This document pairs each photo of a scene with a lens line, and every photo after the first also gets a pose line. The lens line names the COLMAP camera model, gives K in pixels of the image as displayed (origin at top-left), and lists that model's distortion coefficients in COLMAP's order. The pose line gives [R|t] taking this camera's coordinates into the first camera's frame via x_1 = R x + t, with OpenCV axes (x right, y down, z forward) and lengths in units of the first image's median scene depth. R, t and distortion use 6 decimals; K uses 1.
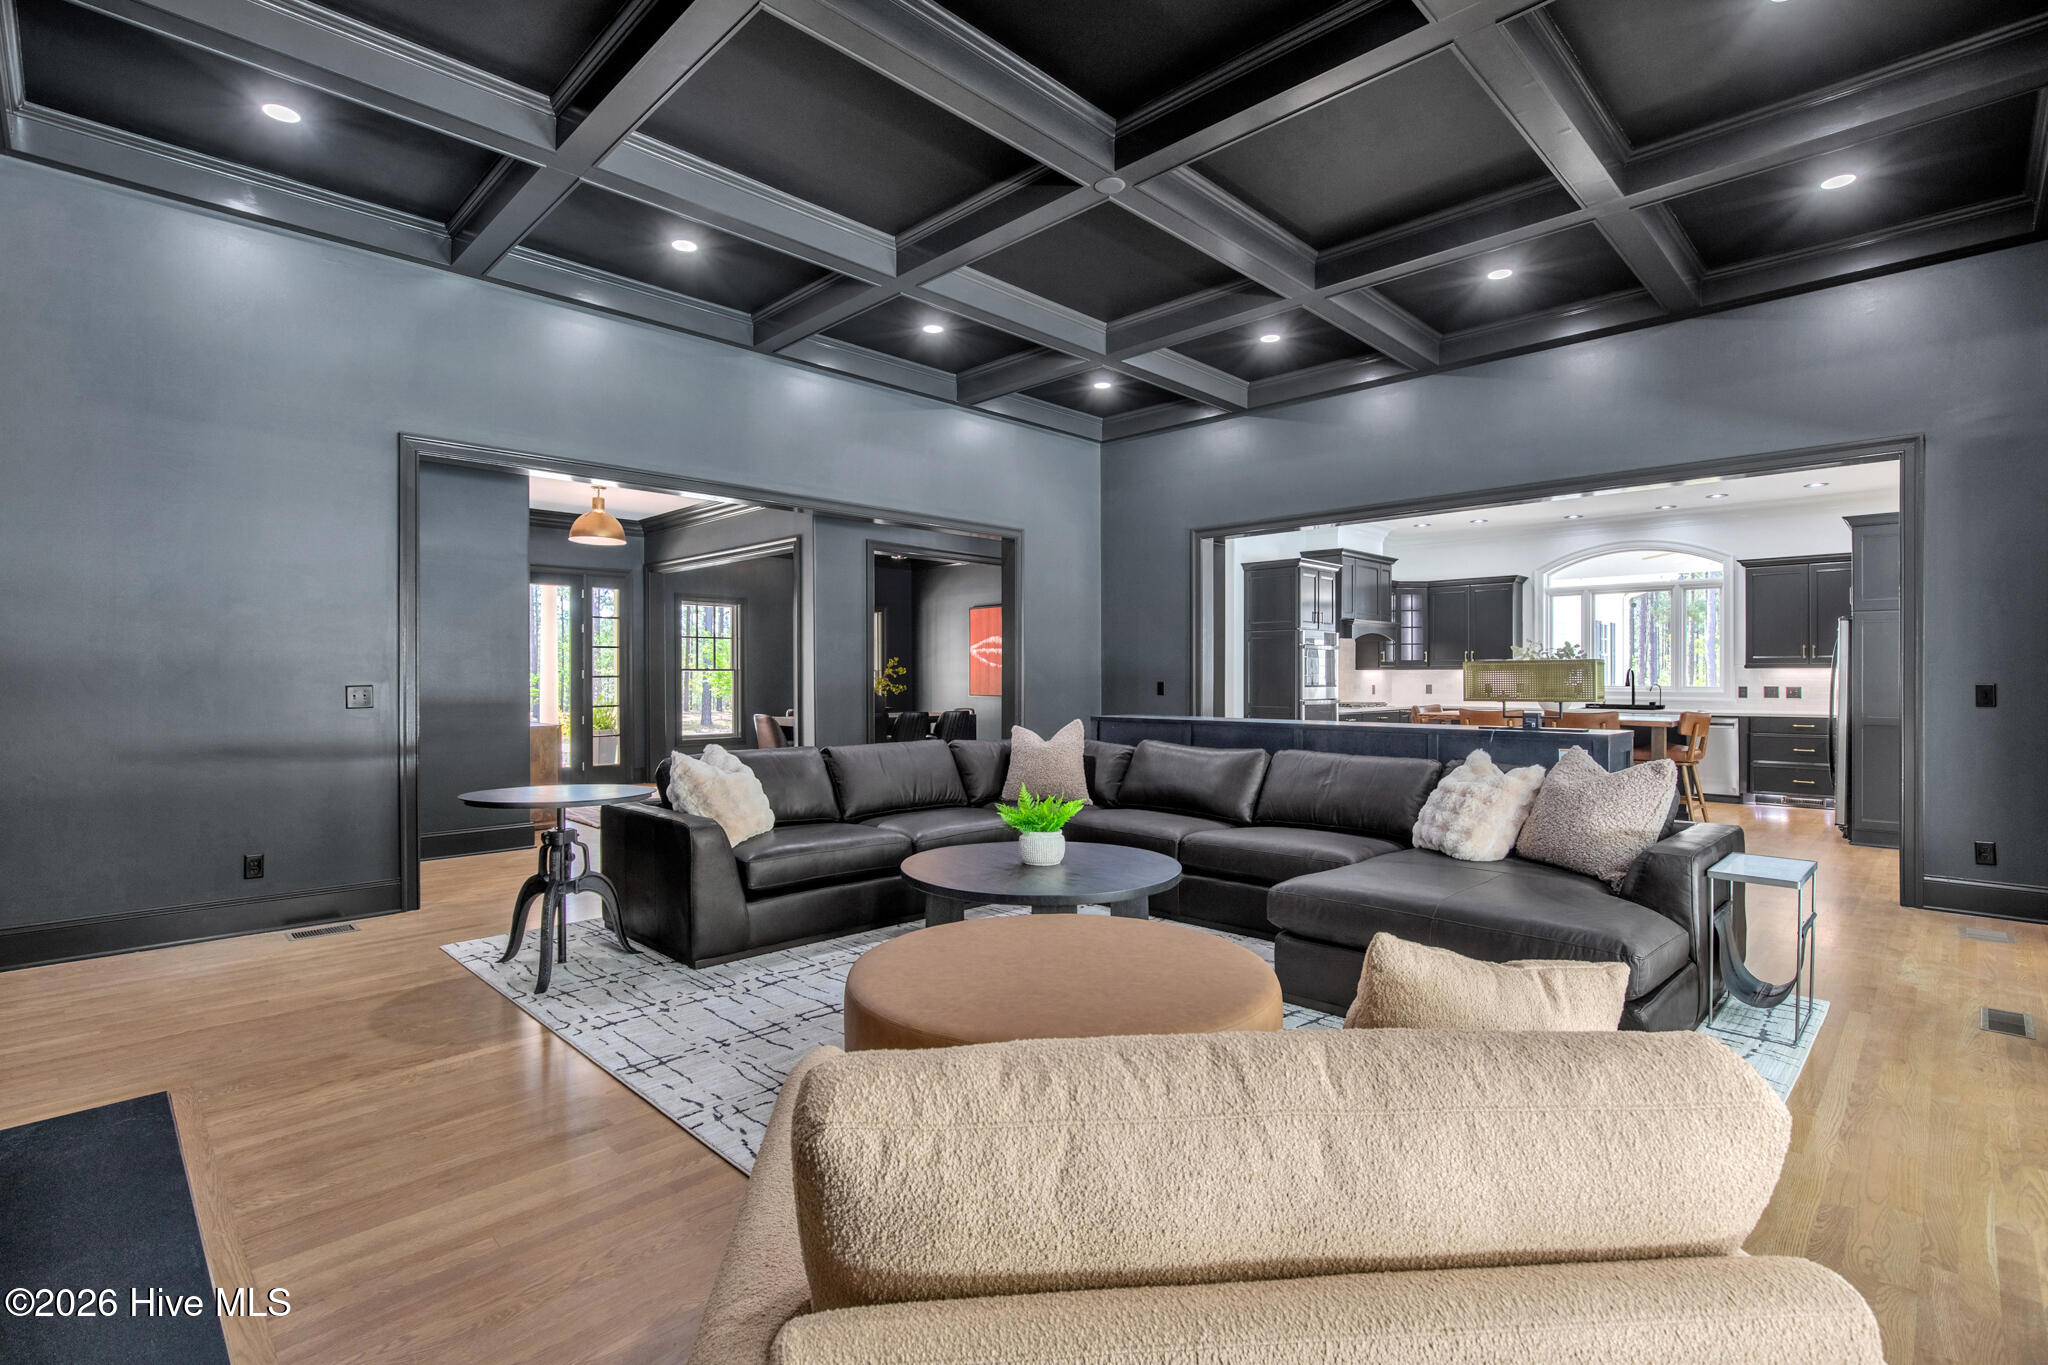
lens RADIAL K [[960.9, 0, 1007.6], [0, 960.9, 686.0], [0, 0, 1]] dist [-0.014554, -0.002435]
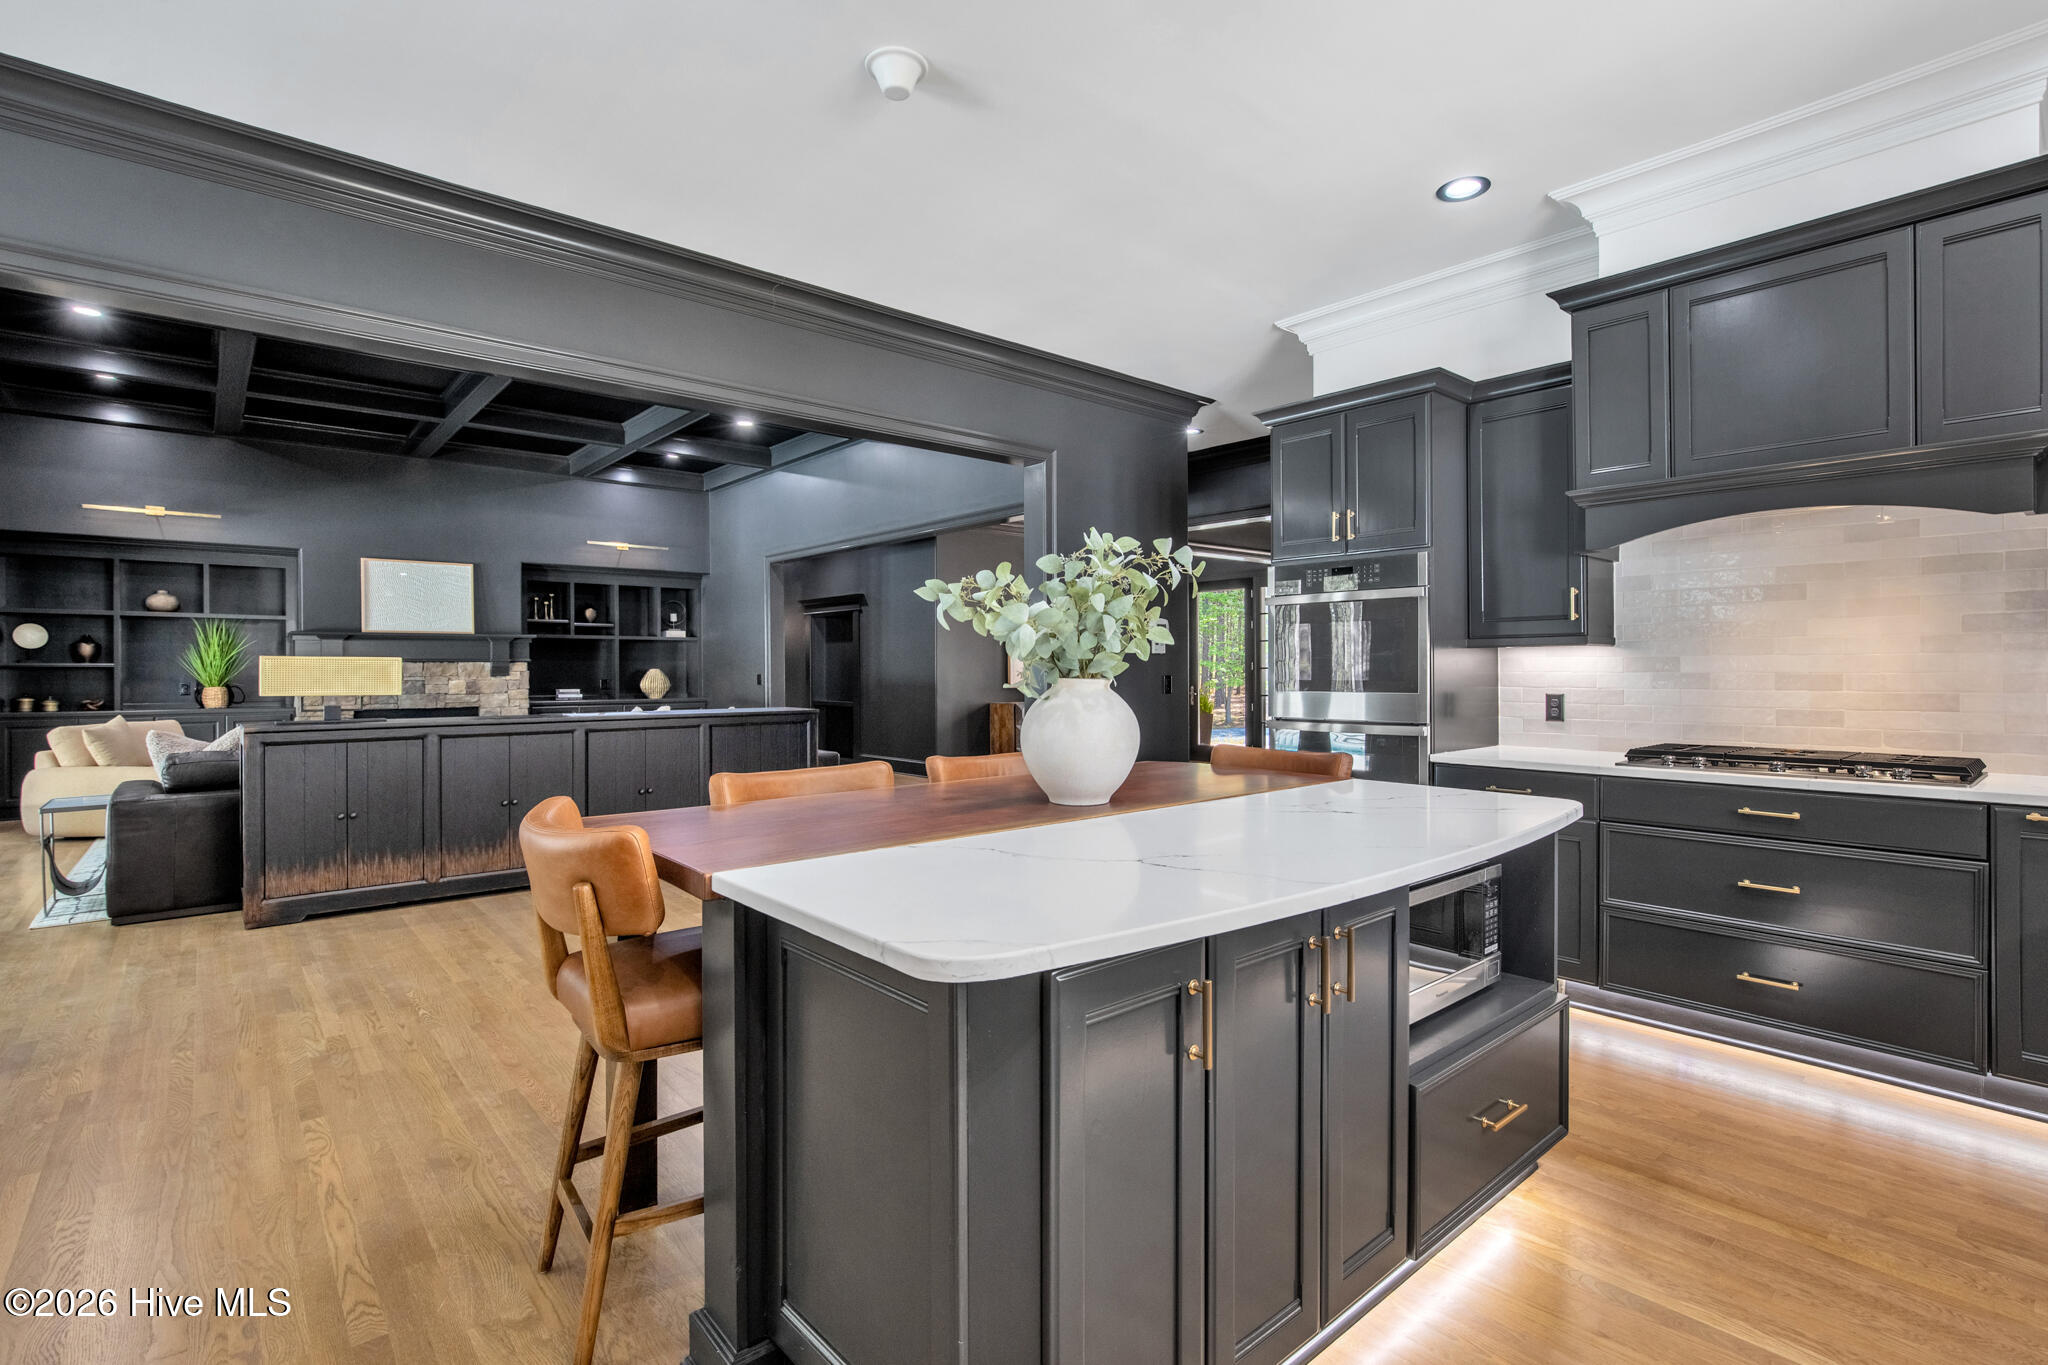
lens RADIAL K [[960.9, 0, 1035.5], [0, 960.9, 666.2], [0, 0, 1]] dist [-0.014554, -0.002435]
pose [[-0.059077, -0.001973, -0.998251, 1.724471], [-0.003763, 0.999991, -0.001754, -0.020280], [0.998246, 0.003653, -0.059084, 2.041637]]
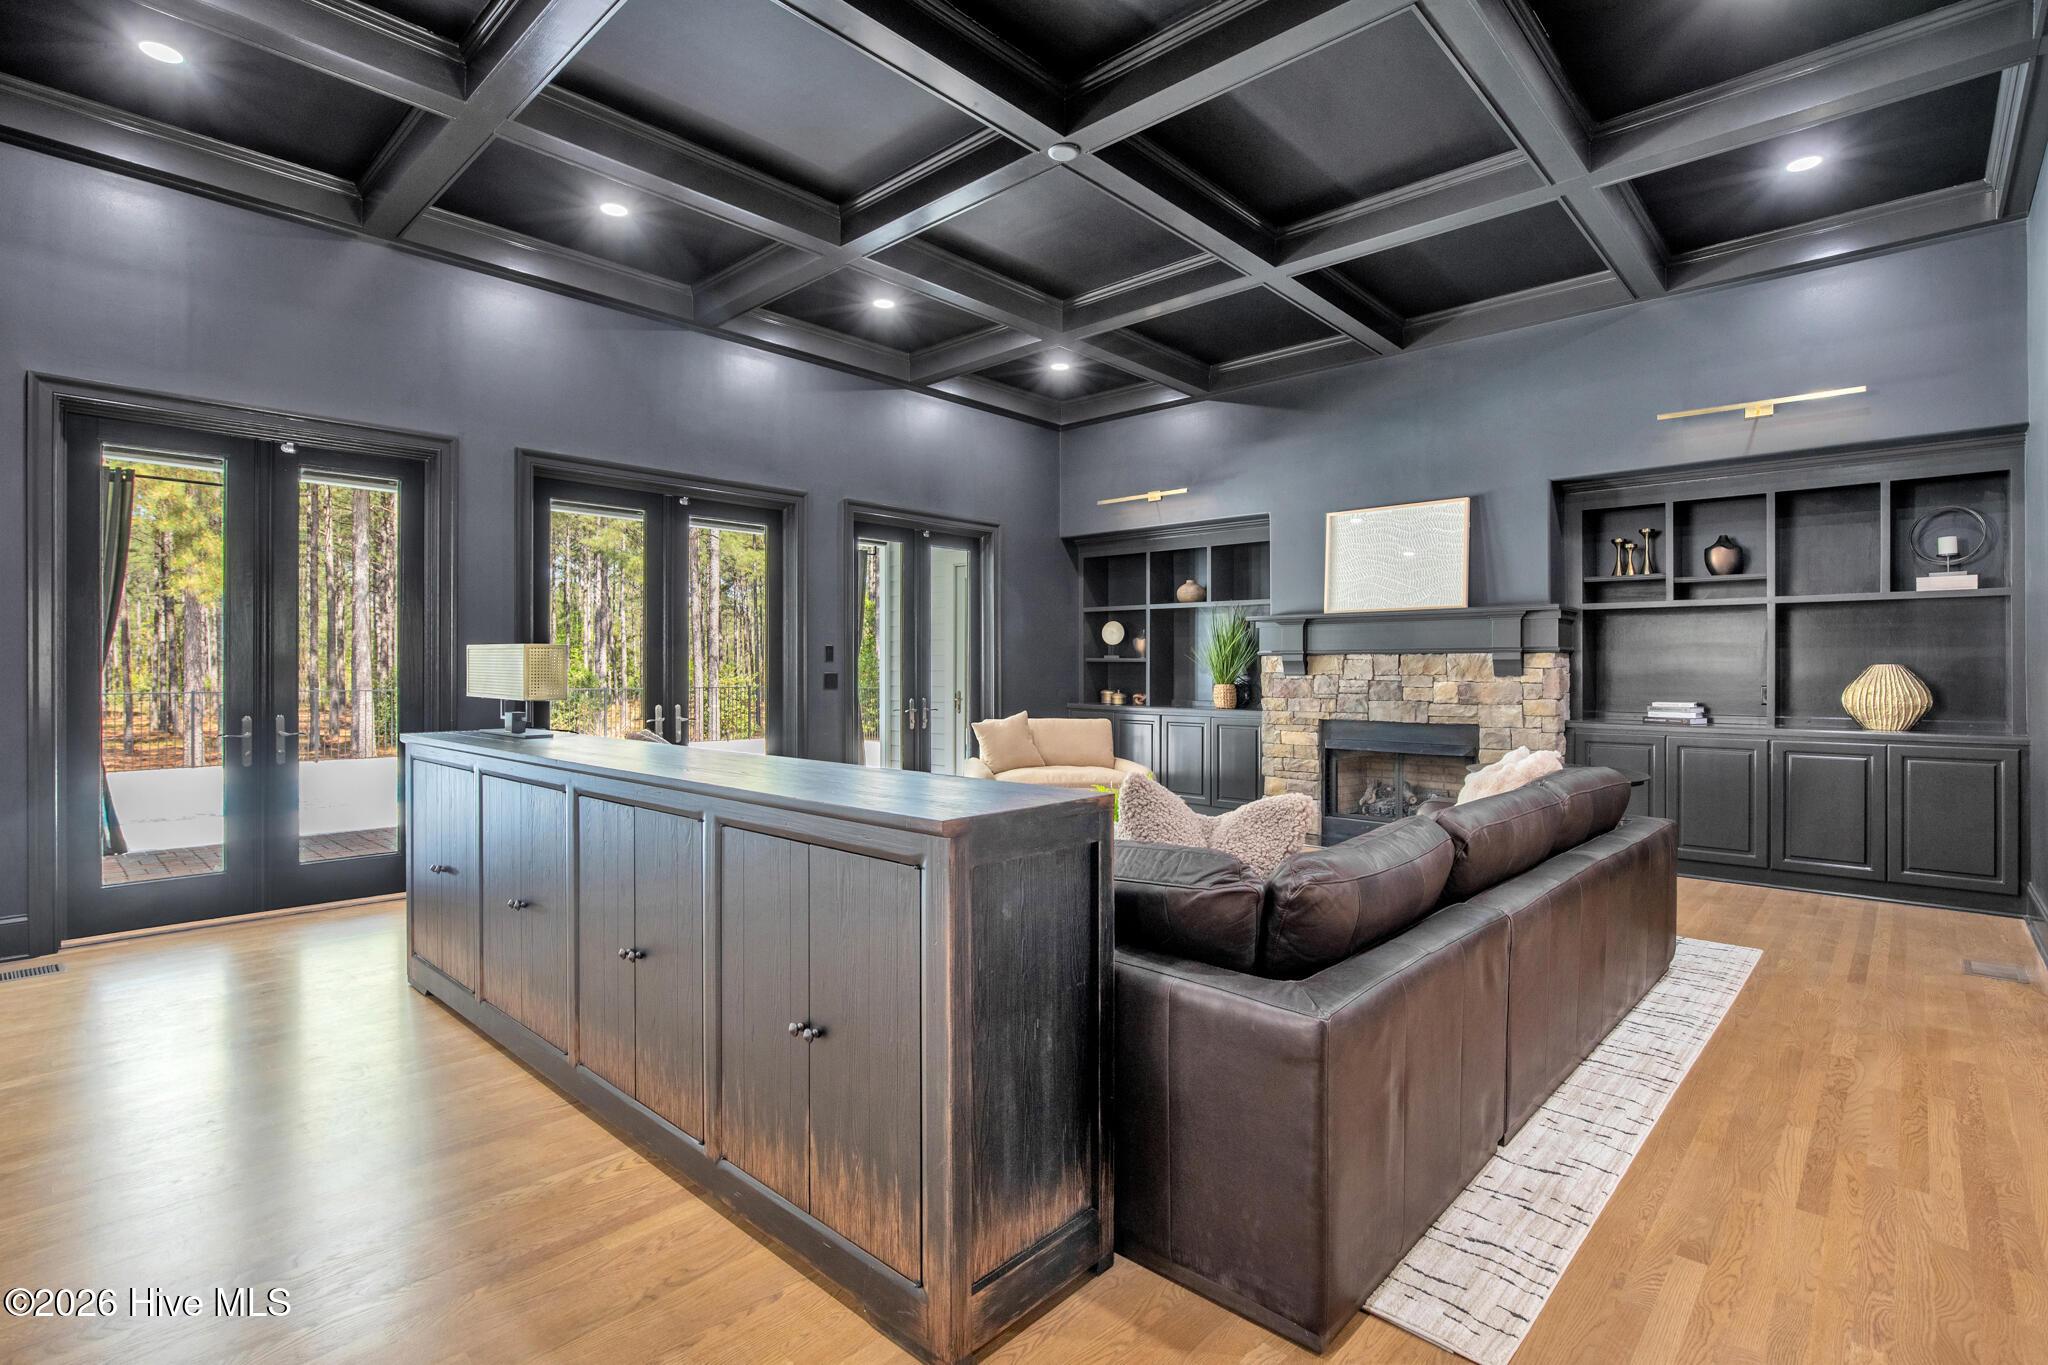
lens RADIAL K [[960.9, 0, 1004.6], [0, 960.9, 670.0], [0, 0, 1]] dist [-0.014554, -0.002435]
pose [[-0.999515, 0.000312, -0.031143, 0.200826], [0.000014, 0.999954, 0.009555, -0.017539], [0.031145, 0.009550, -0.999469, 1.972133]]
